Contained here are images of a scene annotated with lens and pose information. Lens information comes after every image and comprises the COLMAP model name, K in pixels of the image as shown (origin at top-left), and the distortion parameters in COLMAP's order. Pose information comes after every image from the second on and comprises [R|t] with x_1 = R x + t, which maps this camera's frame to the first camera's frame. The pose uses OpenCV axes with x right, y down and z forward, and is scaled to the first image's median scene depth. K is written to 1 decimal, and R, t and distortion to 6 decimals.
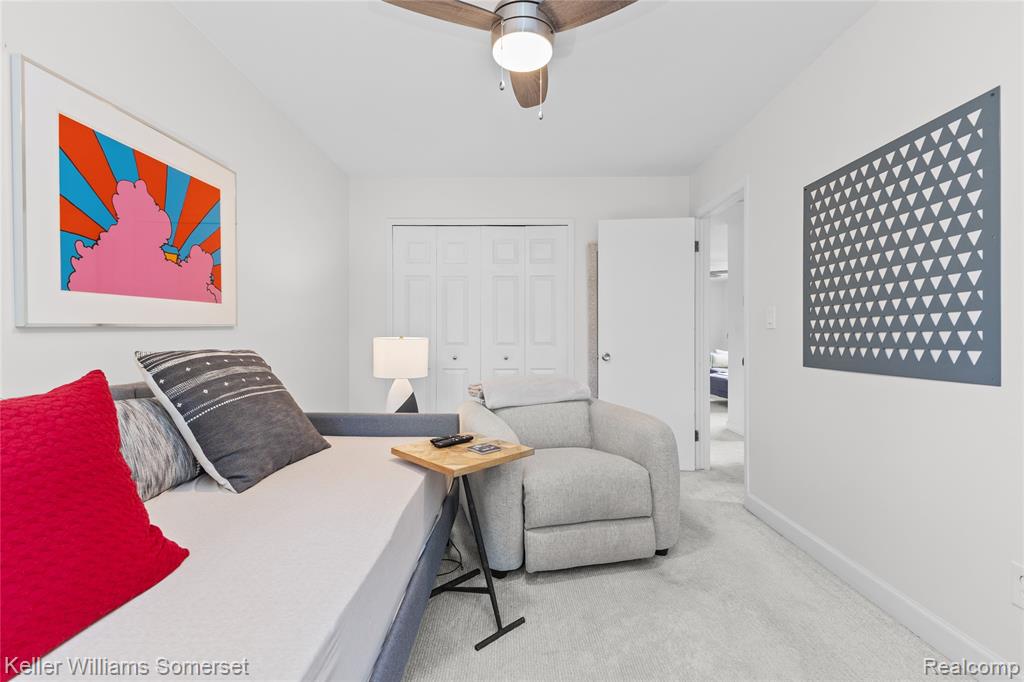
lens RADIAL K [[454.0, 0, 493.1], [0, 454.0, 336.4], [0, 0, 1]] dist [0.014641, -0.007333]
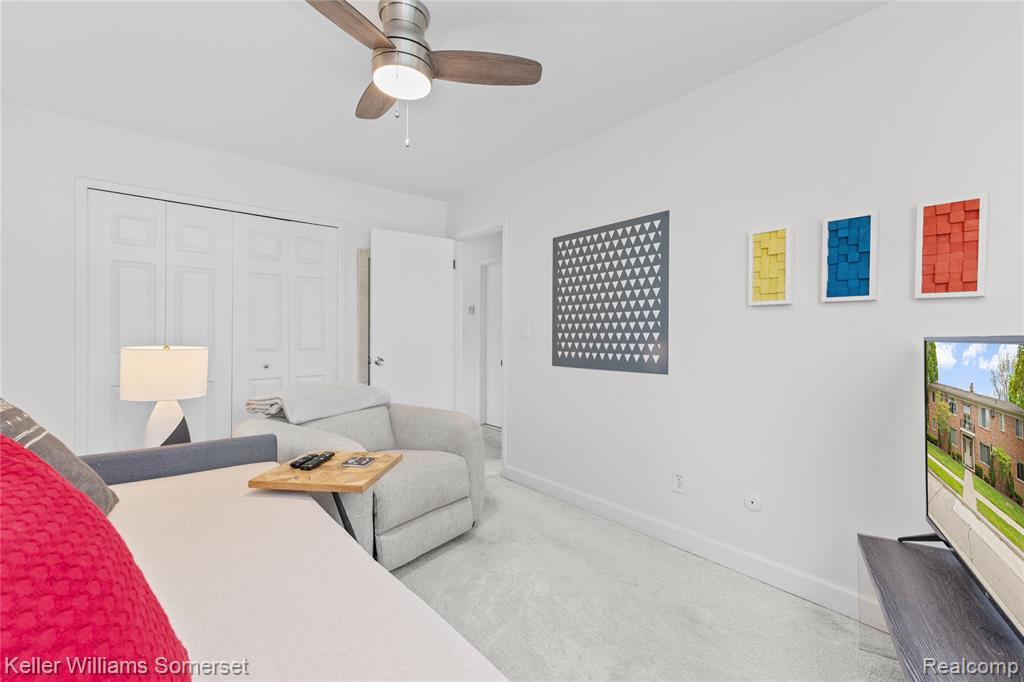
lens RADIAL K [[460.9, 0, 514.7], [0, 460.9, 336.8], [0, 0, 1]] dist [-0.000501, -0.000090]
pose [[0.750075, 0.002960, 0.661346, -0.378587], [-0.006226, 0.999977, 0.002585, -0.028595], [-0.661323, -0.006057, 0.750077, 0.014617]]
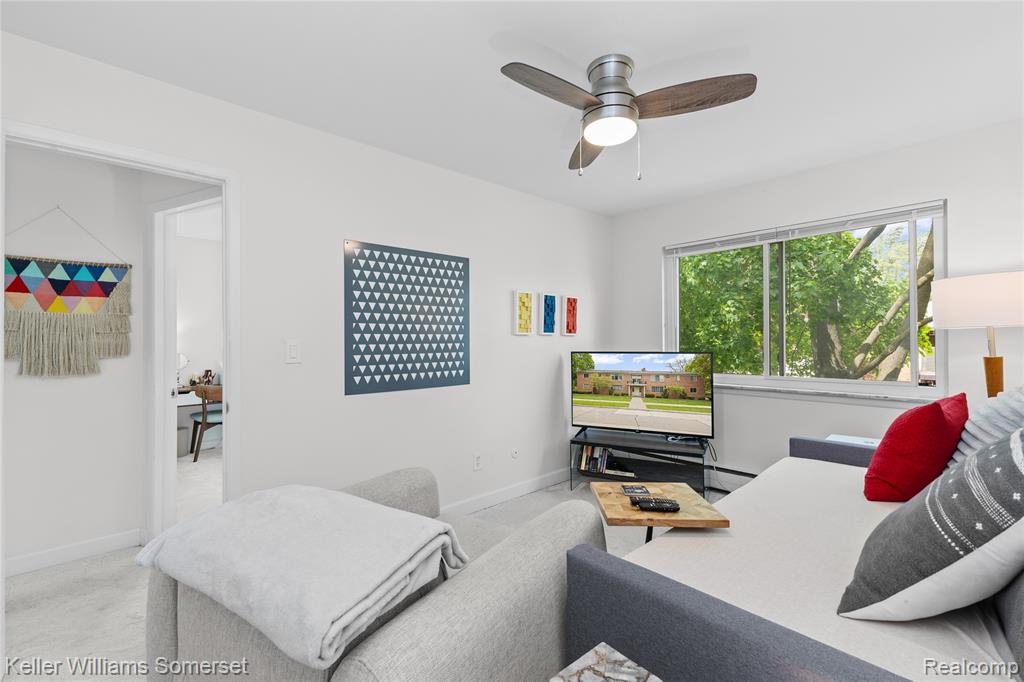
lens RADIAL K [[432.4, 0, 510.5], [0, 432.4, 337.1], [0, 0, 1]] dist [-0.000437, 0.000014]
pose [[-0.710067, 0.008779, 0.704080, -0.419971], [0.004033, 0.999957, -0.008401, -0.076796], [-0.704123, -0.003126, -0.710071, 1.623061]]
